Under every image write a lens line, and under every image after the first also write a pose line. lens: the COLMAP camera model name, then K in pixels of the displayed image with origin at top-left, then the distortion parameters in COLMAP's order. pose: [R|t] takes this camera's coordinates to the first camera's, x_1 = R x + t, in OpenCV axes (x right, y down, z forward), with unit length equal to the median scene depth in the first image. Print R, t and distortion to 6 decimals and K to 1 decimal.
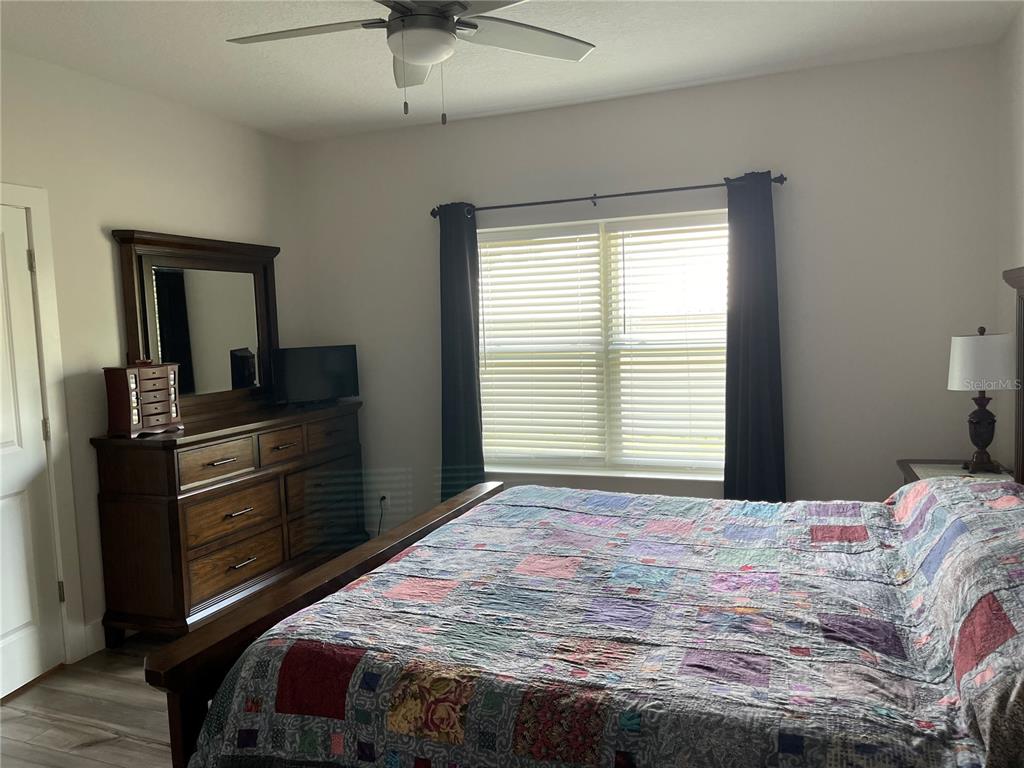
lens RADIAL K [[776.6, 0, 512.1], [0, 776.6, 379.6], [0, 0, 1]] dist [0.063370, -0.080344]
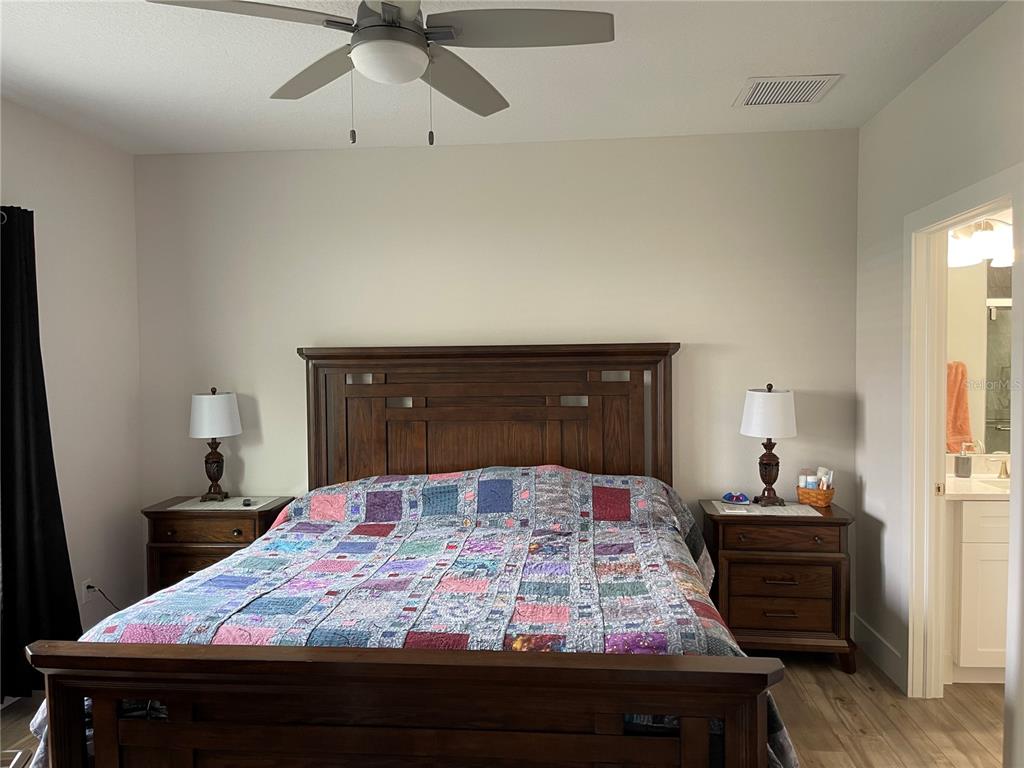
lens RADIAL K [[776.6, 0, 509.6], [0, 776.6, 386.4], [0, 0, 1]] dist [0.063370, -0.080344]
pose [[-0.265638, 0.008535, 0.964035, -0.764487], [0.088781, 0.995928, 0.015646, -0.045528], [-0.959976, 0.089745, -0.265314, 0.862240]]
